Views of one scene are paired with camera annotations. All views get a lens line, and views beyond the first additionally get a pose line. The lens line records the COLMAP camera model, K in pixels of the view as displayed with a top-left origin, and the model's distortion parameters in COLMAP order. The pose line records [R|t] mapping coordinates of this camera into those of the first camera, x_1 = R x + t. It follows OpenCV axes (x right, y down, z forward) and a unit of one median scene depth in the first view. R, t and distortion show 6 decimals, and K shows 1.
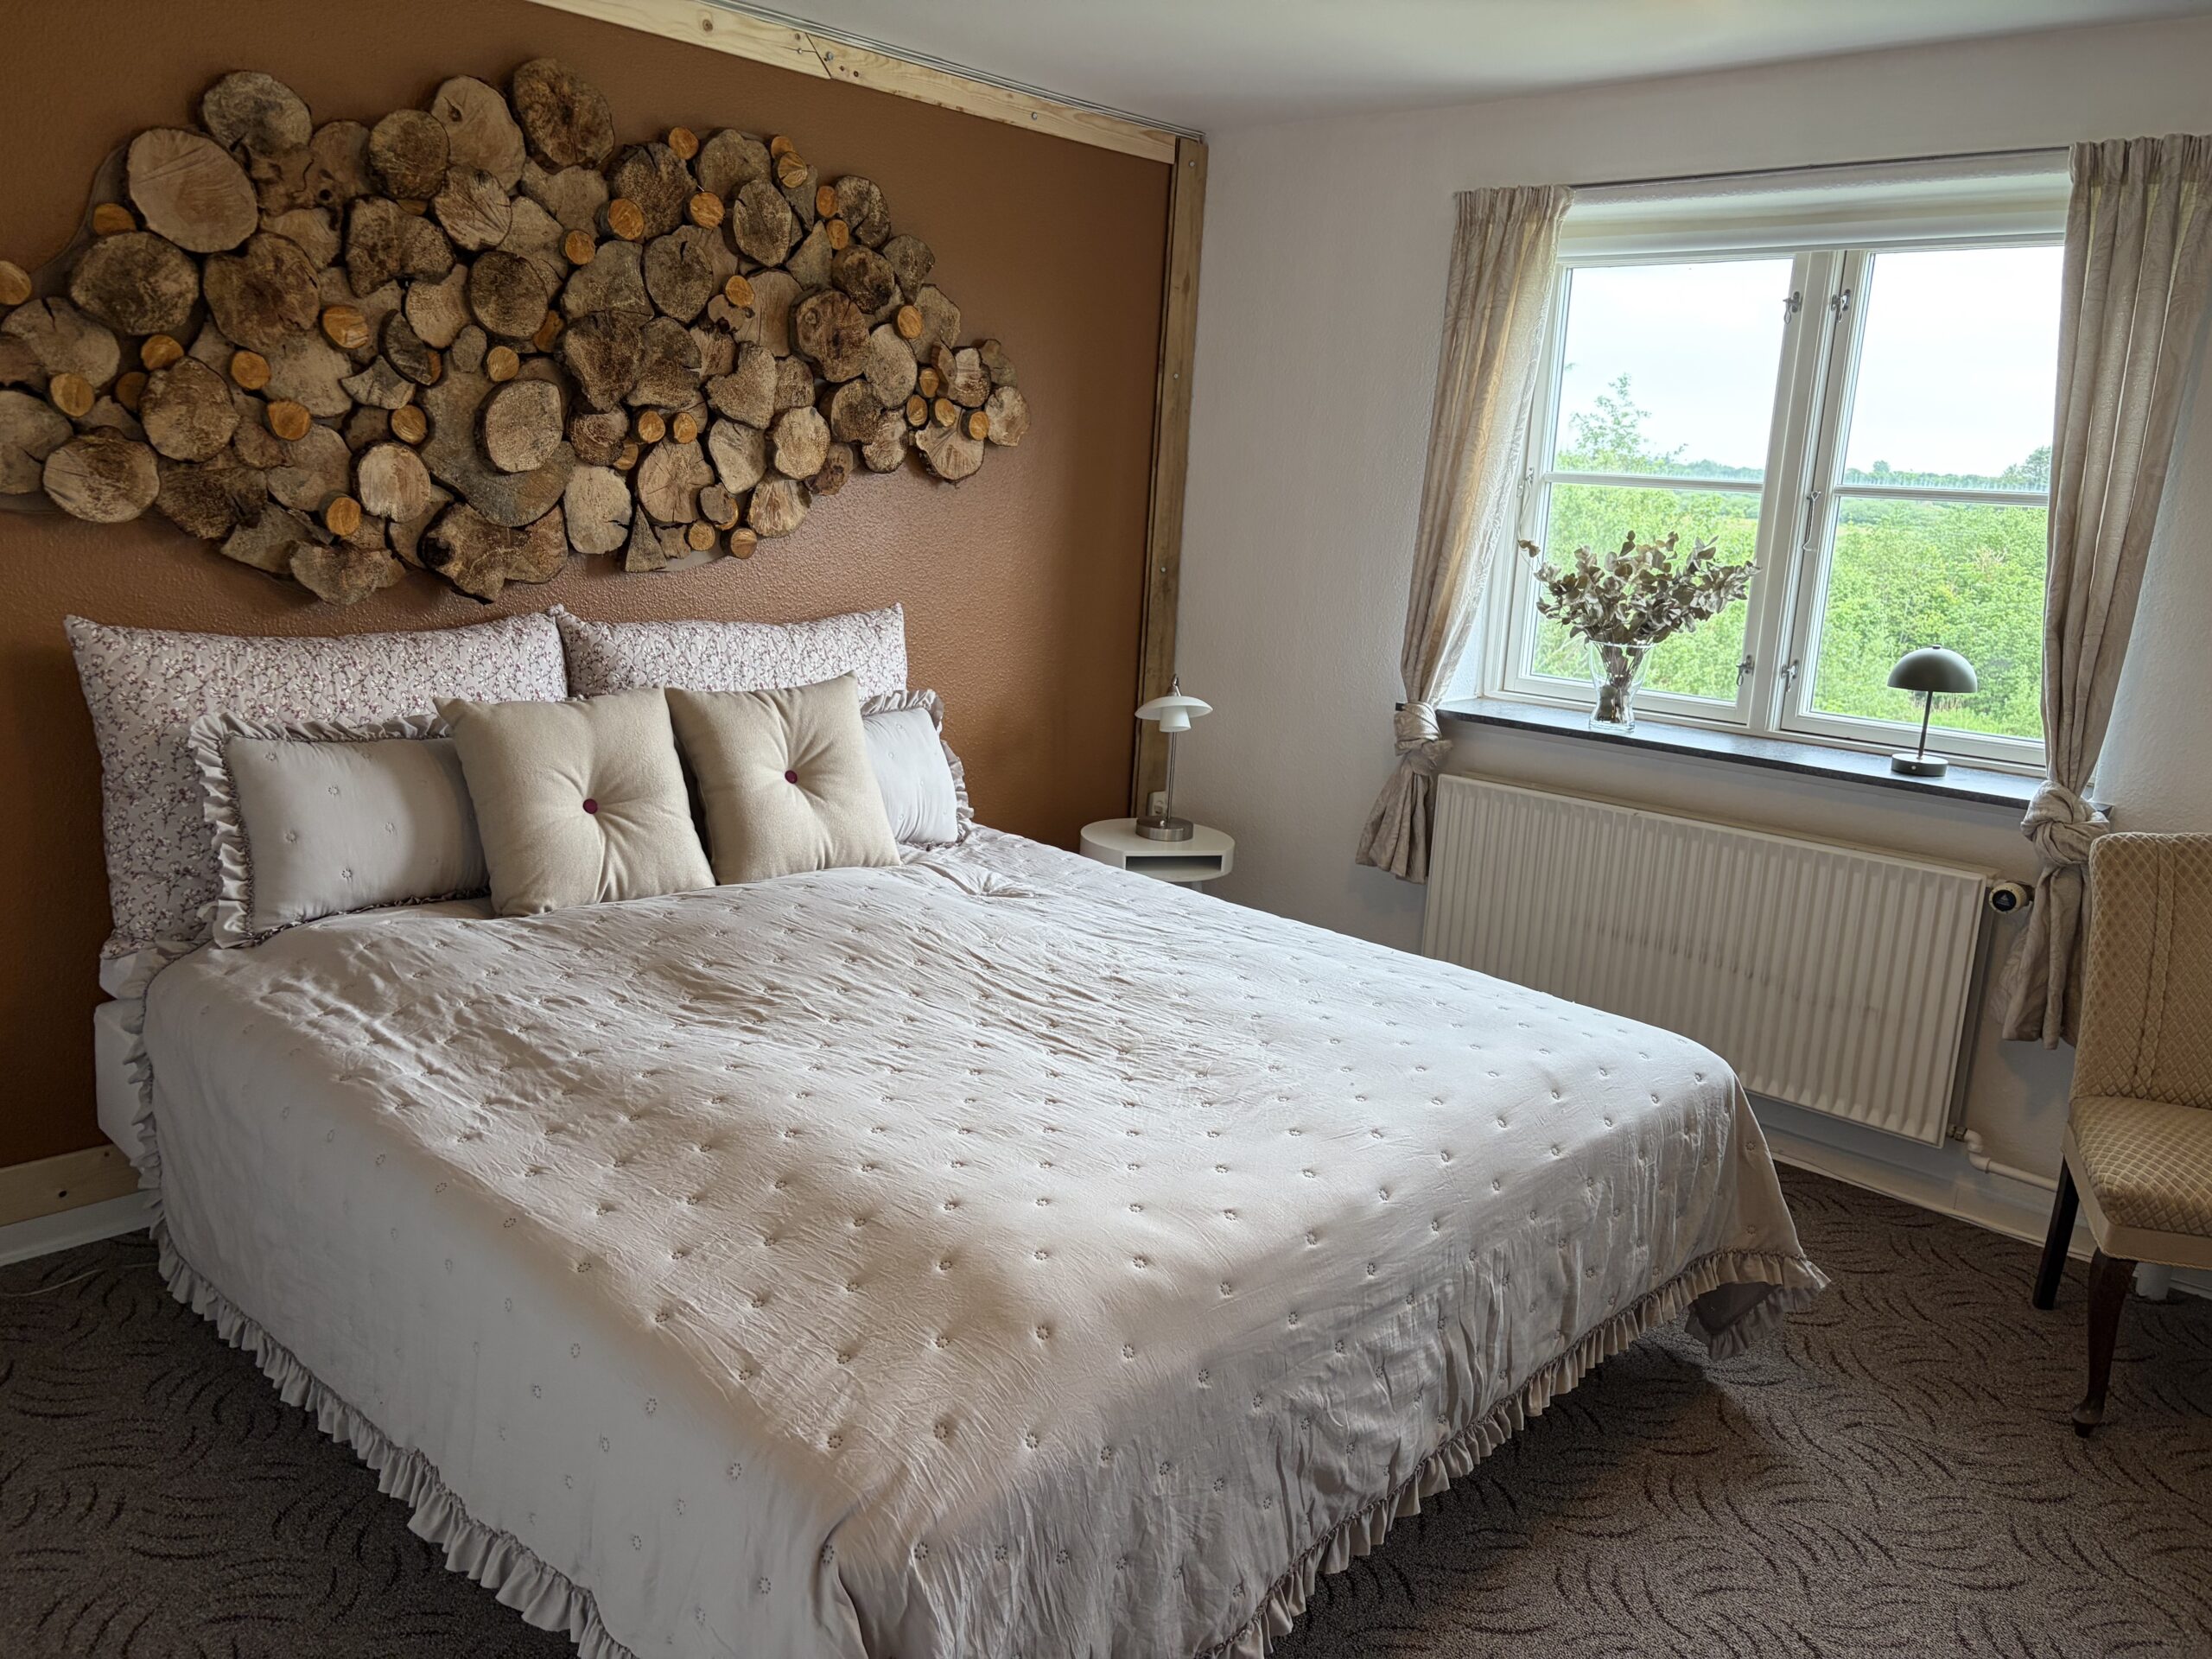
lens RADIAL K [[1690.6, 0, 1093.4], [0, 1690.6, 821.5], [0, 0, 1]] dist [0.025174, -0.010536]
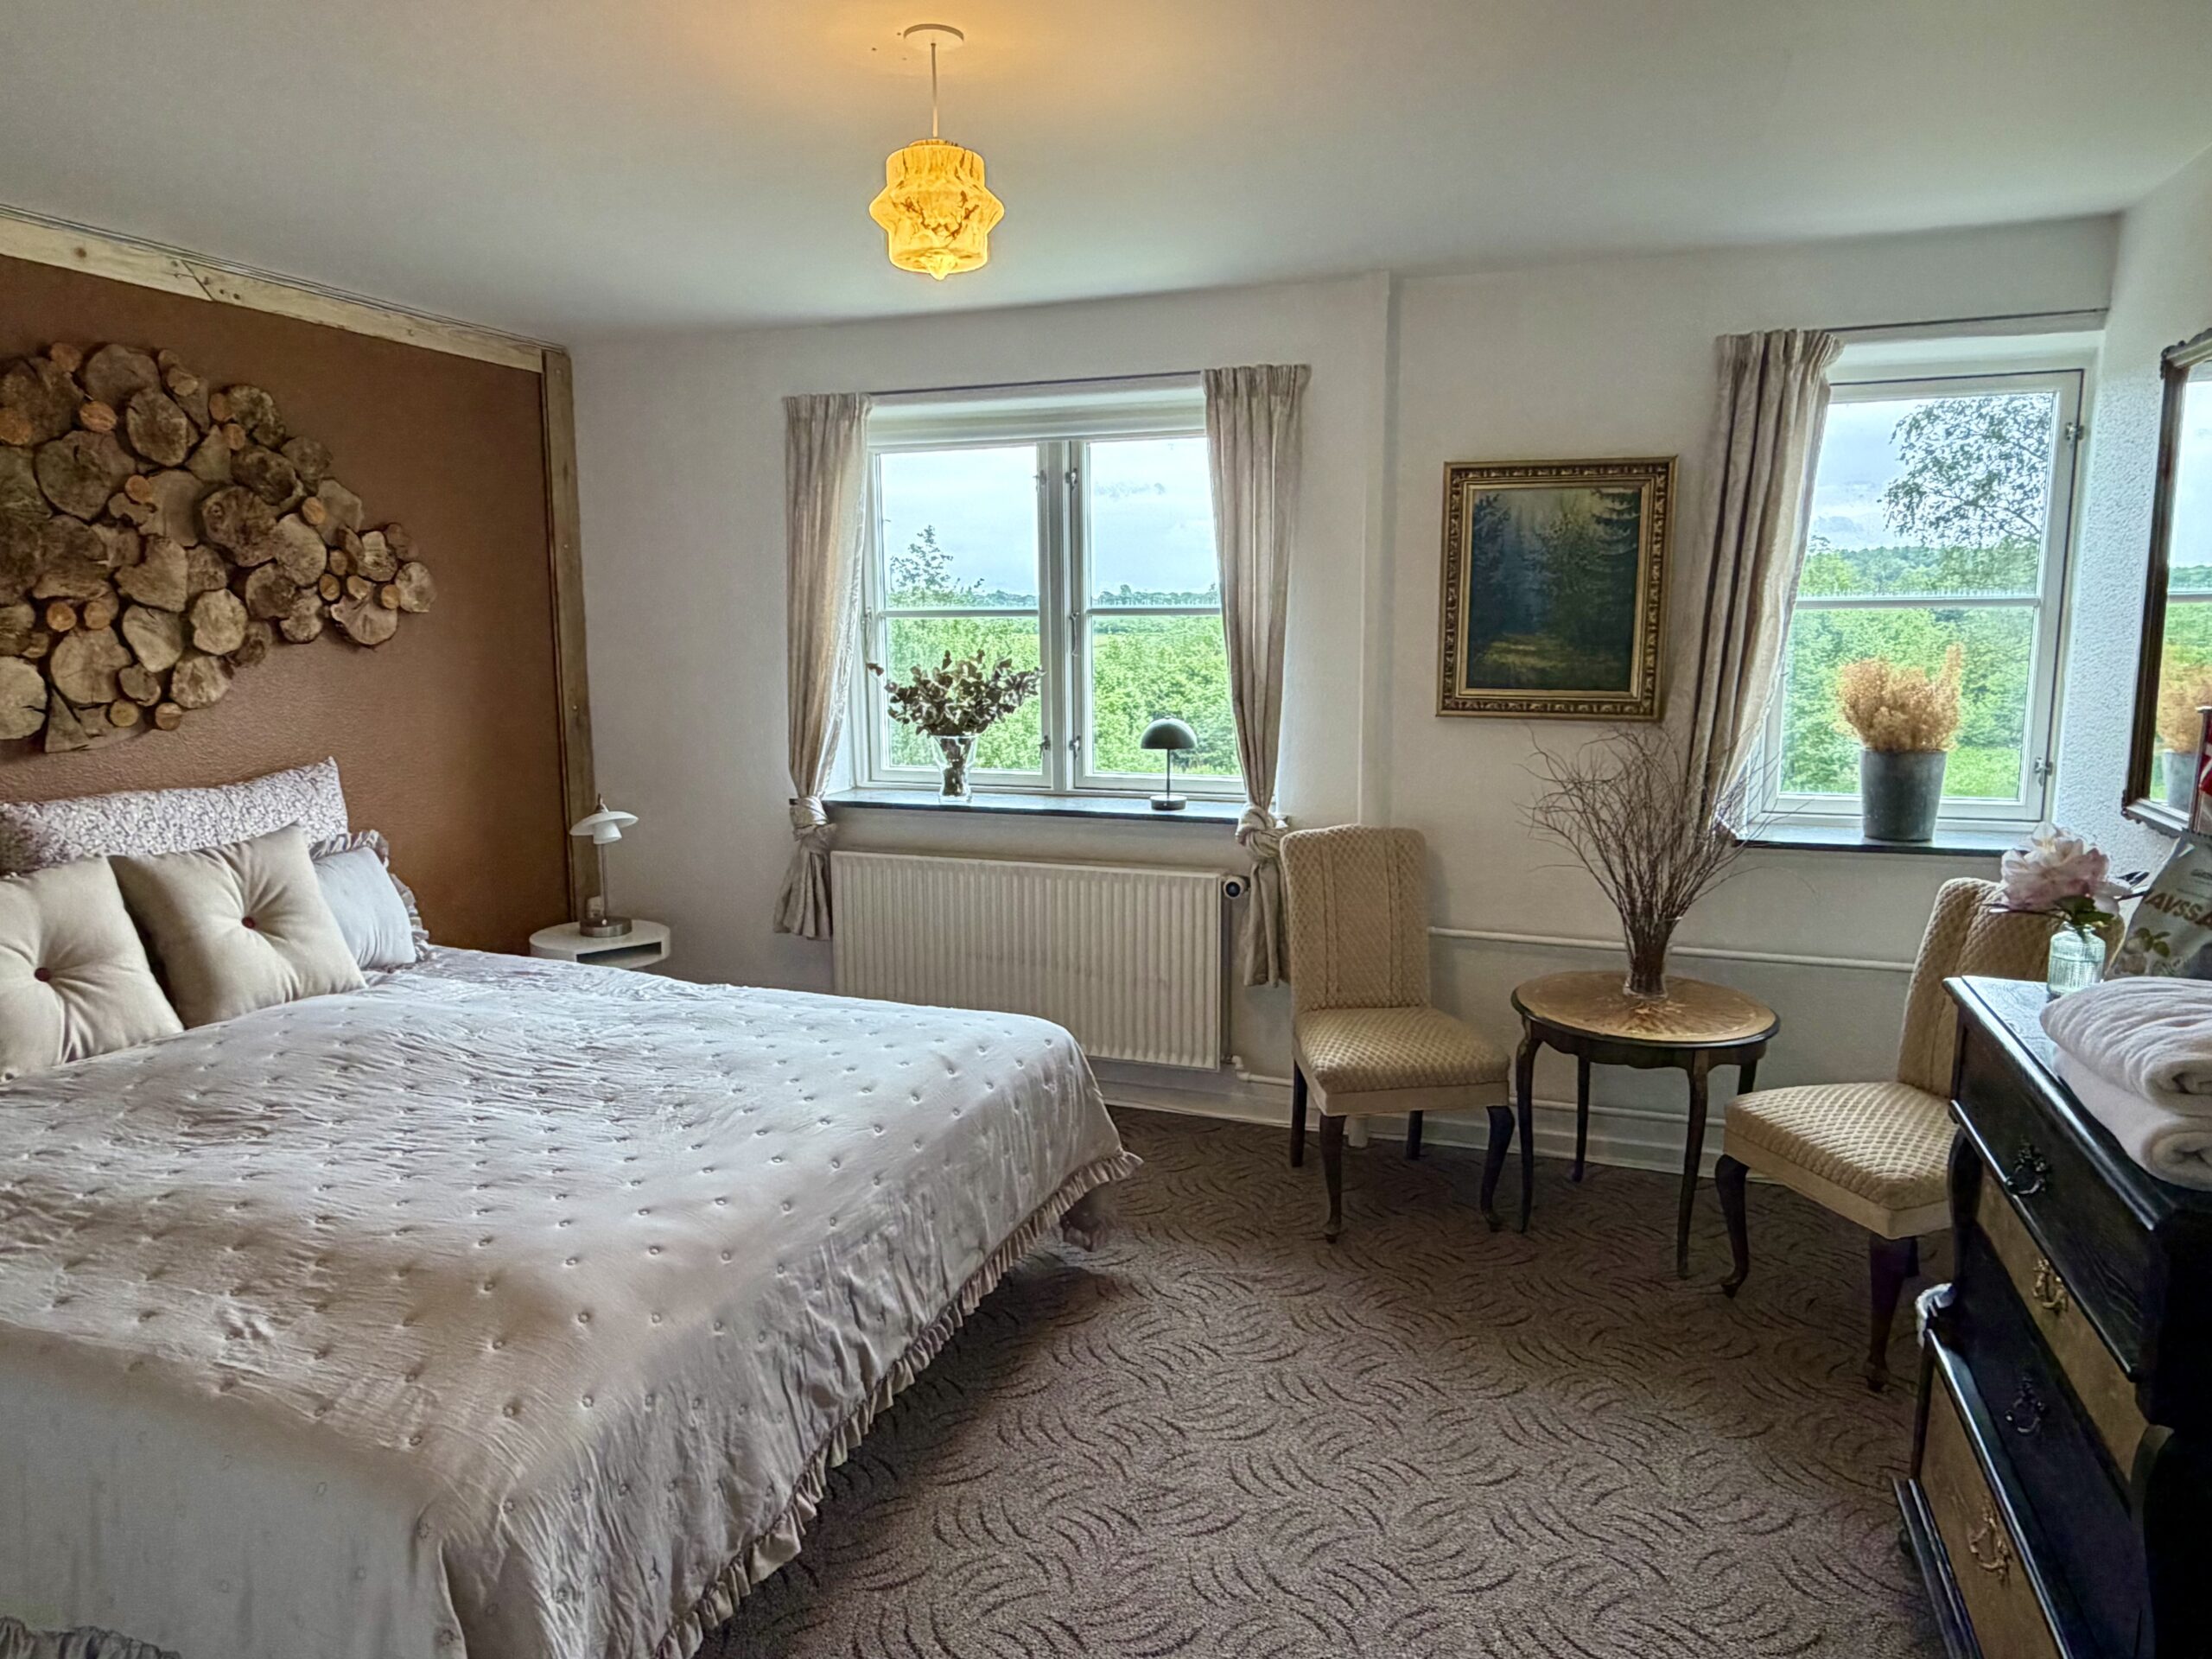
lens RADIAL K [[1443.3, 0, 1092.5], [0, 1443.3, 827.9], [0, 0, 1]] dist [0.002234, 0.003426]
pose [[0.918520, -0.114402, 0.378461, -0.025105], [0.134680, 0.990509, -0.027452, 0.012722], [-0.371728, 0.076186, 0.925210, -0.080335]]
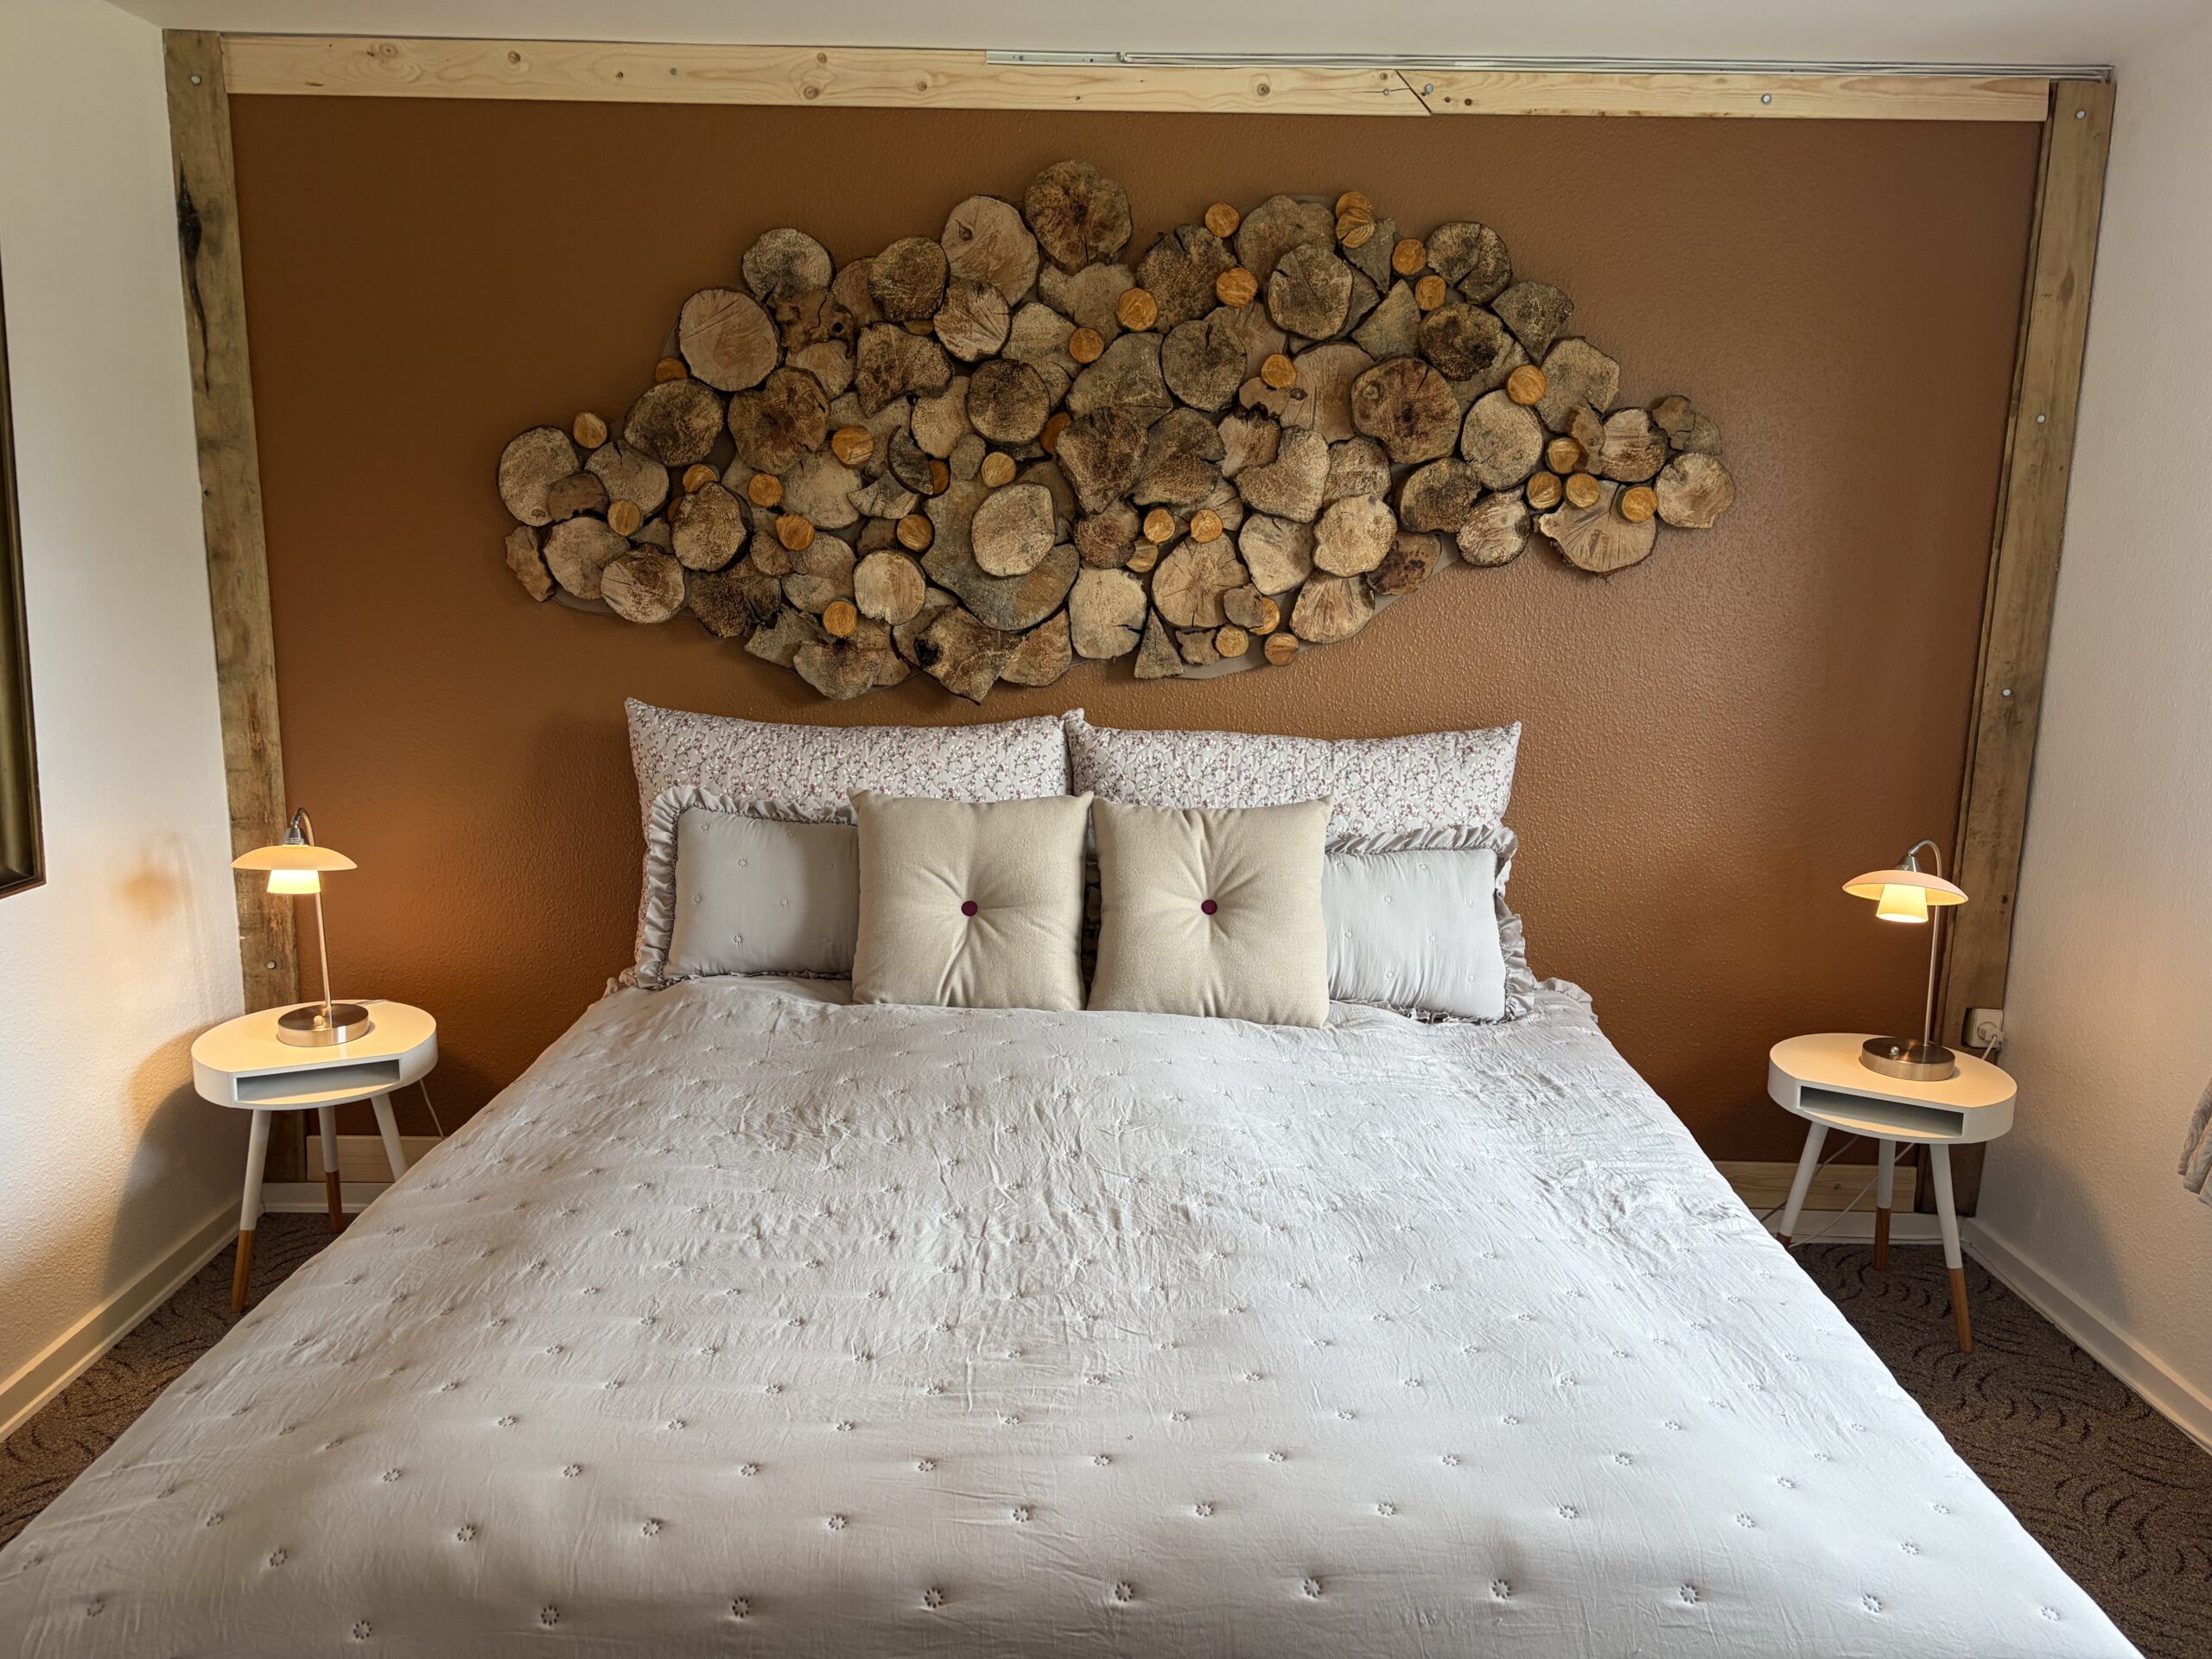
lens RADIAL K [[1658.9, 0, 1054.1], [0, 1658.9, 850.4], [0, 0, 1]] dist [0.073682, -0.101467]
pose [[0.674488, 0.096467, -0.731957, 0.425334], [-0.135572, 0.990751, 0.005646, -0.053131], [0.725732, 0.095425, 0.681328, 0.363311]]
